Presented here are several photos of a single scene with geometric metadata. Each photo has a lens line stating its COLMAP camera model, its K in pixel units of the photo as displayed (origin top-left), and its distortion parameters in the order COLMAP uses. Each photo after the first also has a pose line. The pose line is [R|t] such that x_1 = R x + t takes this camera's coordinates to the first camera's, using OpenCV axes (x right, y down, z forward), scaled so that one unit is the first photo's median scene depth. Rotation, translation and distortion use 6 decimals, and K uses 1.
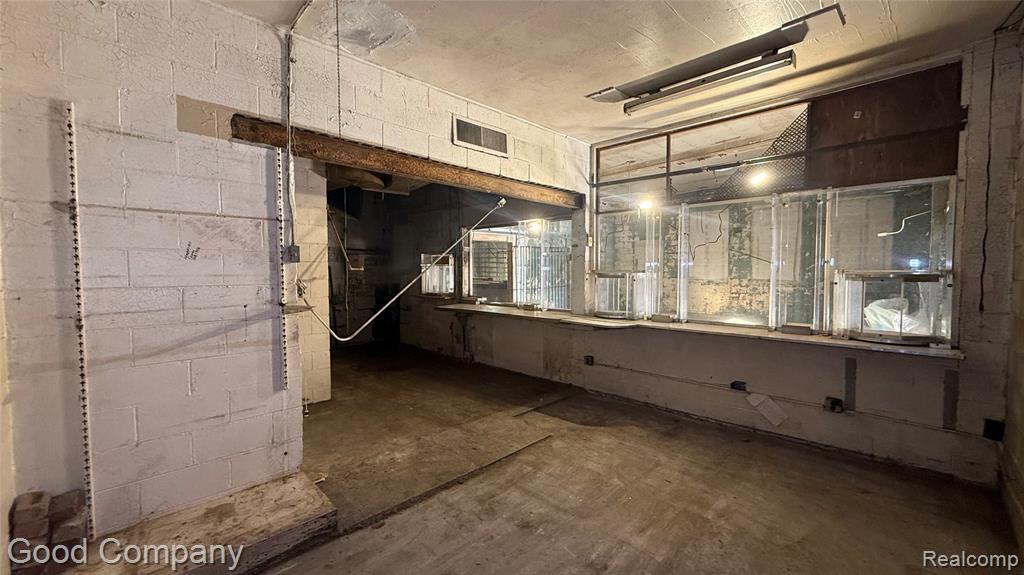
lens RADIAL K [[407.3, 0, 511.1], [0, 407.3, 286.2], [0, 0, 1]] dist [-0.000478, -0.000088]
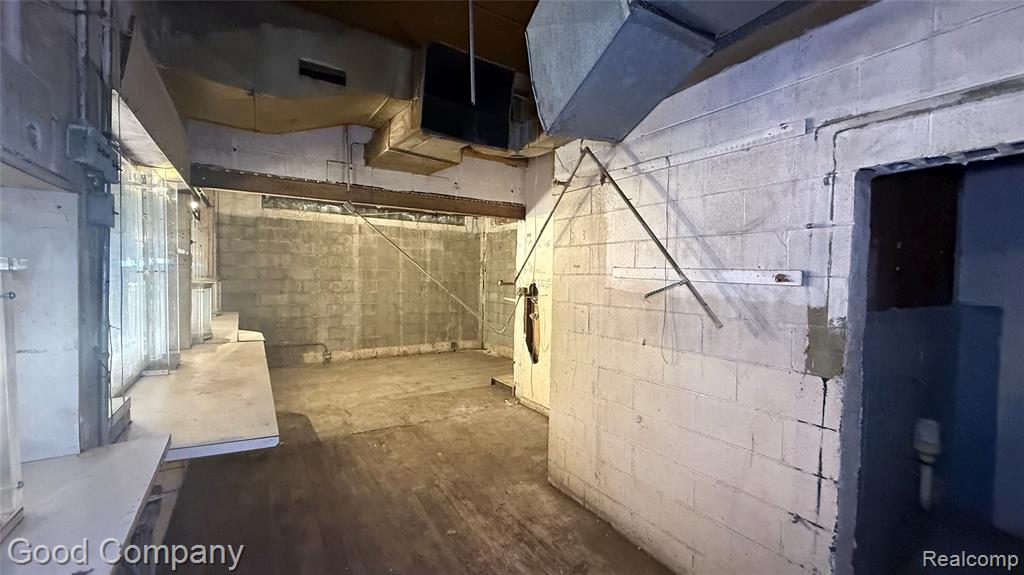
lens RADIAL K [[407.3, 0, 512.7], [0, 407.3, 287.3], [0, 0, 1]] dist [-0.000478, -0.000088]
pose [[-0.977676, -0.023742, 0.208773, -0.668728], [-0.008696, 0.997316, 0.072694, -0.110285], [-0.209938, 0.069256, -0.975259, 2.117432]]
